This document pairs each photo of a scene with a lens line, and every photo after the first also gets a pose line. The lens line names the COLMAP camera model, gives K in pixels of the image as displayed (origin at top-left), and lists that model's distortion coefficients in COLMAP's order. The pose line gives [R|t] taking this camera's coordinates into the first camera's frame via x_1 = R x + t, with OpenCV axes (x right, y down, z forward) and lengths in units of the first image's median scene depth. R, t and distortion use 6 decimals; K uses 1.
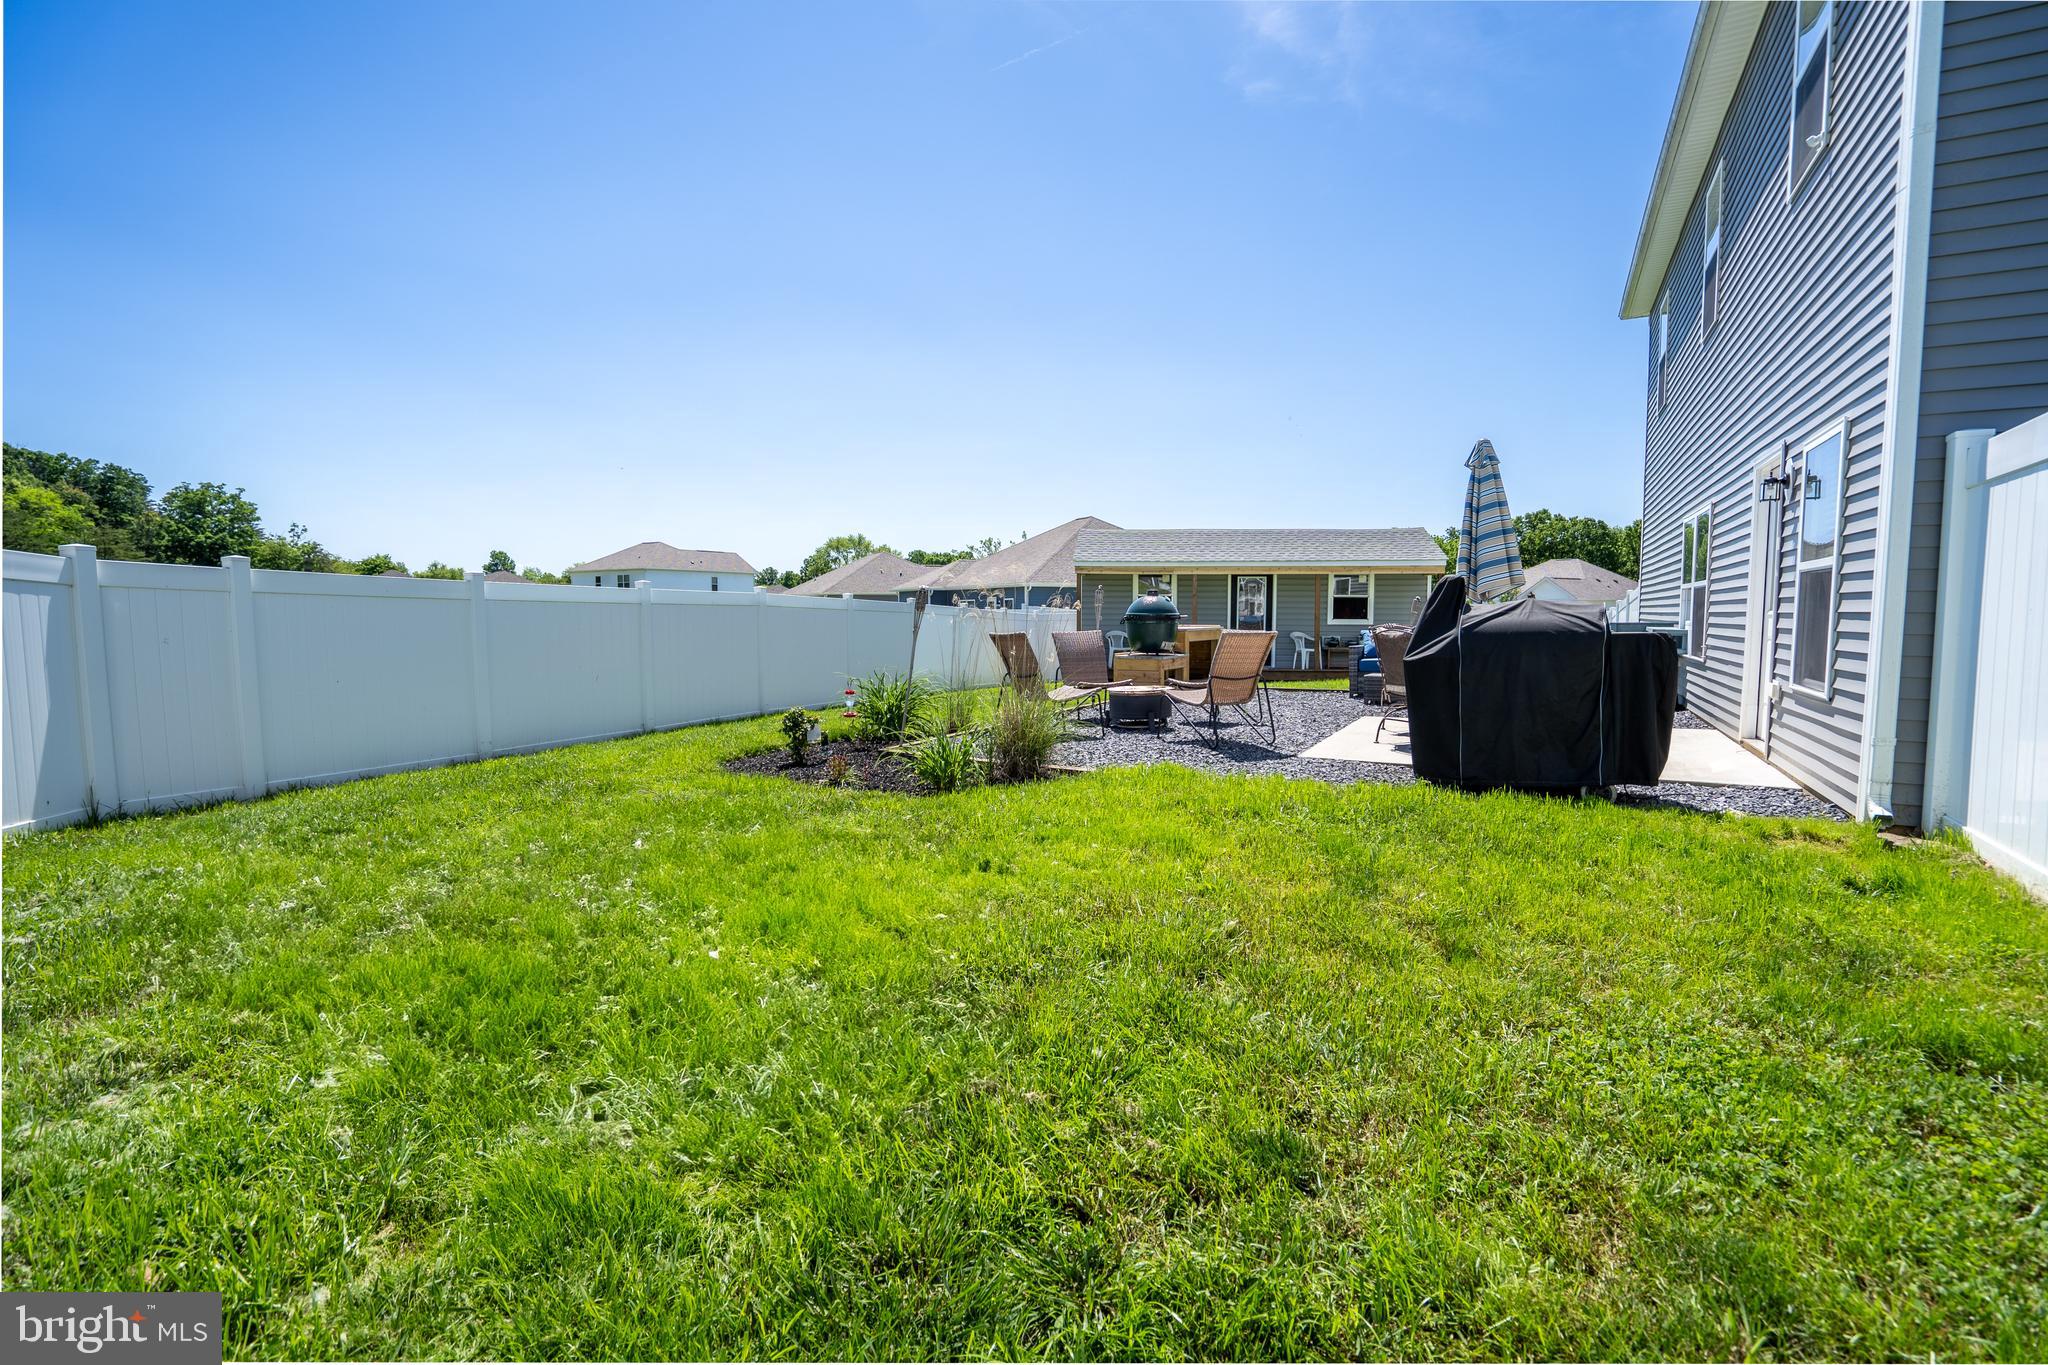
lens RADIAL K [[947.1, 0, 1025.4], [0, 947.1, 692.3], [0, 0, 1]] dist [-0.057006, 0.020932]
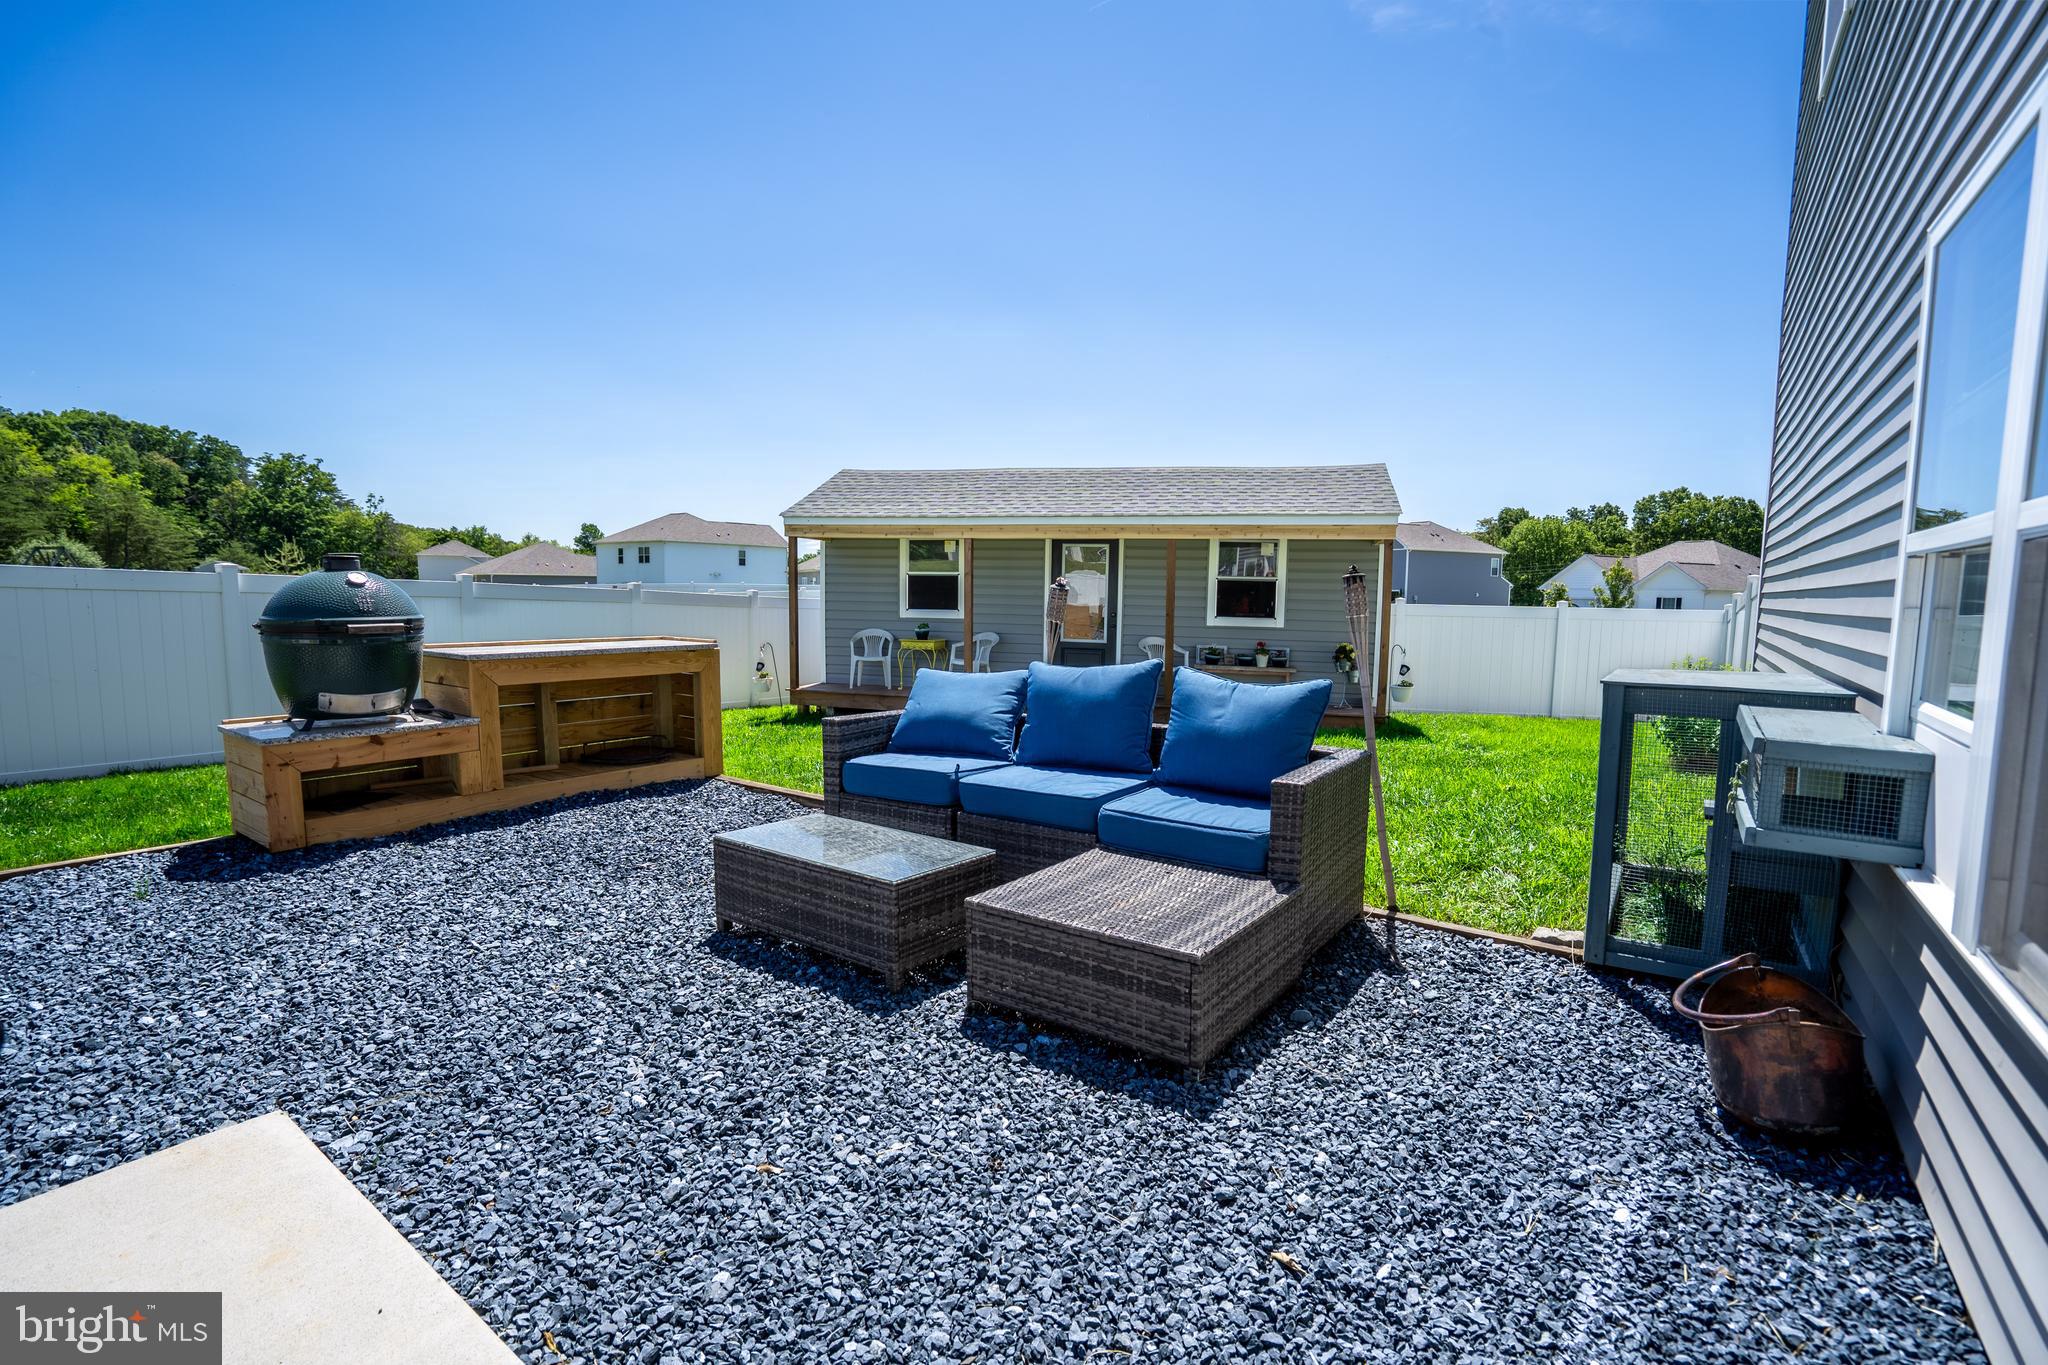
lens RADIAL K [[947.1, 0, 1025.4], [0, 947.1, 692.3], [0, 0, 1]] dist [-0.057006, 0.020932]
pose [[0.993654, 0.027863, -0.108975, 0.262073], [-0.025494, 0.999409, 0.023069, -0.039084], [0.109553, -0.020145, 0.993777, 0.378506]]
